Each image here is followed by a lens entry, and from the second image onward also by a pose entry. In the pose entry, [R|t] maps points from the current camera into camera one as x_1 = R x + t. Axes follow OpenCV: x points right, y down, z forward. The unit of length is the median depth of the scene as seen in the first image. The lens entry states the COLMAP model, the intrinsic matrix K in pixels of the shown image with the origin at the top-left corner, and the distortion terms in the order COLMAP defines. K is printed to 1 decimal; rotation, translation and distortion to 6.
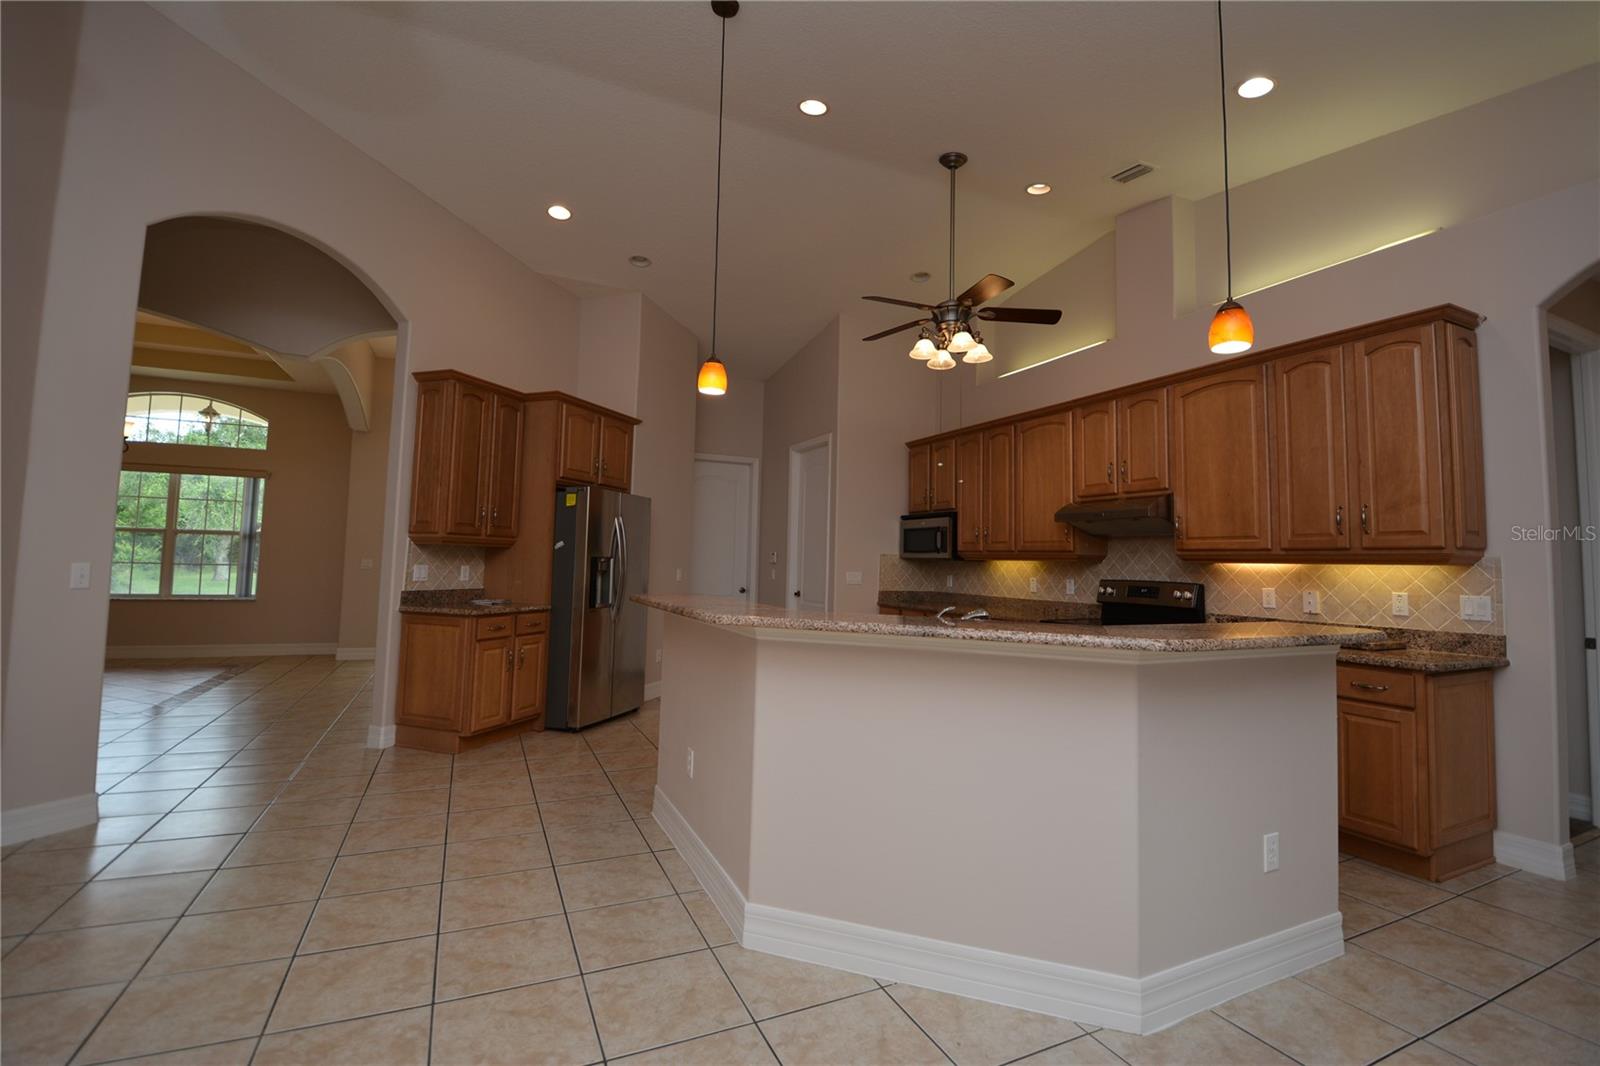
lens RADIAL K [[704.7, 0, 798.8], [0, 704.7, 511.7], [0, 0, 1]] dist [0.014842, -0.022888]
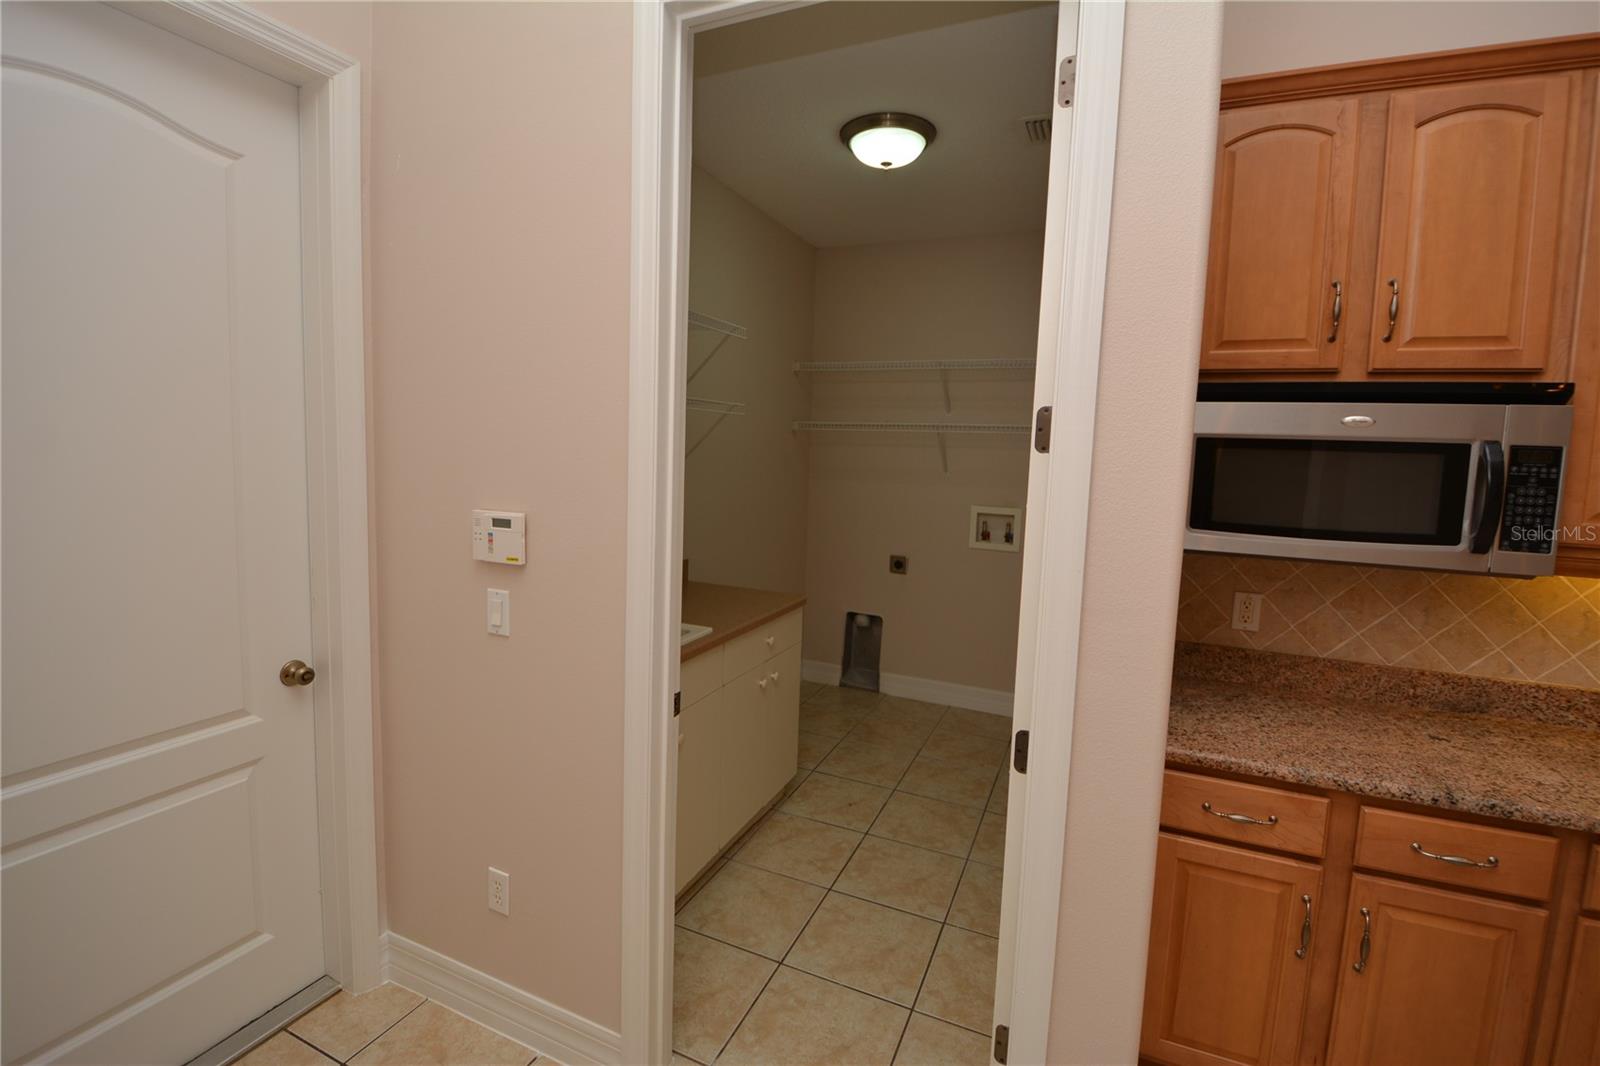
lens RADIAL K [[704.7, 0, 798.8], [0, 704.7, 511.7], [0, 0, 1]] dist [0.014842, -0.022888]
pose [[0.751129, -0.059445, 0.657474, -0.193096], [-0.060346, 0.985585, 0.158053, 0.029681], [-0.657392, -0.158395, 0.736714, 1.381980]]
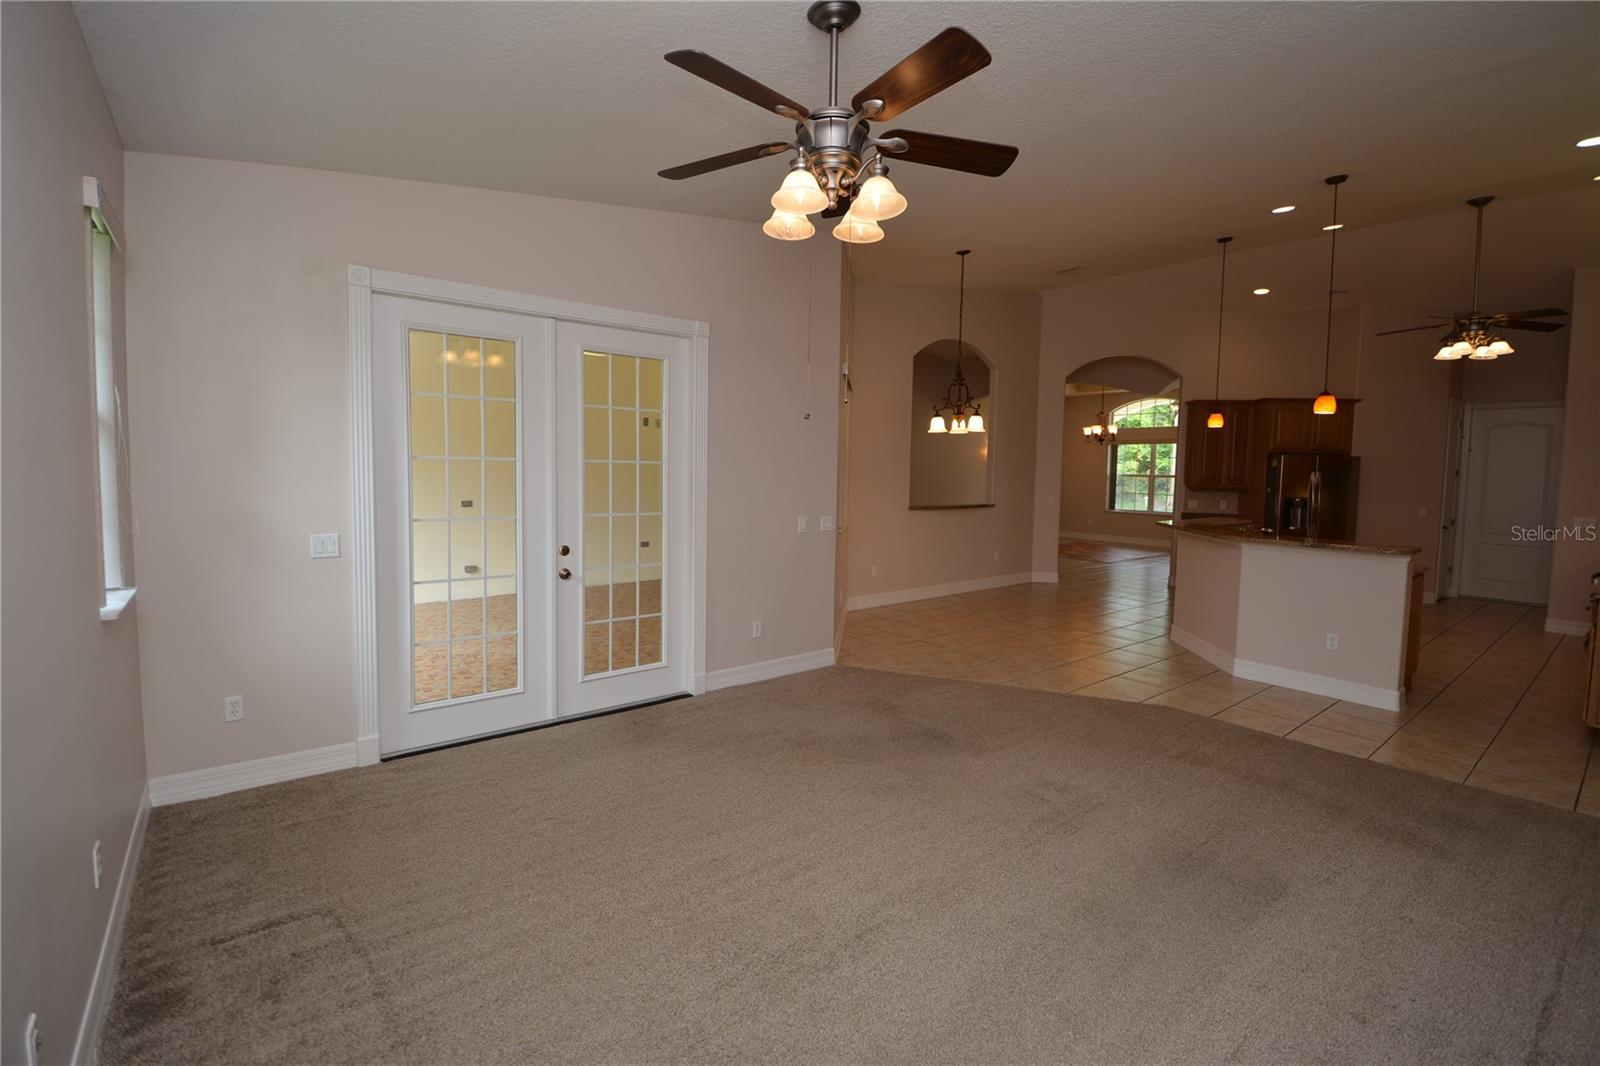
lens RADIAL K [[704.7, 0, 798.8], [0, 704.7, 511.7], [0, 0, 1]] dist [0.014842, -0.022888]
pose [[0.234721, 0.045073, -0.971017, 1.200090], [0.057280, 0.996547, 0.060104, -0.076704], [0.970374, -0.069728, 0.231329, -0.552917]]
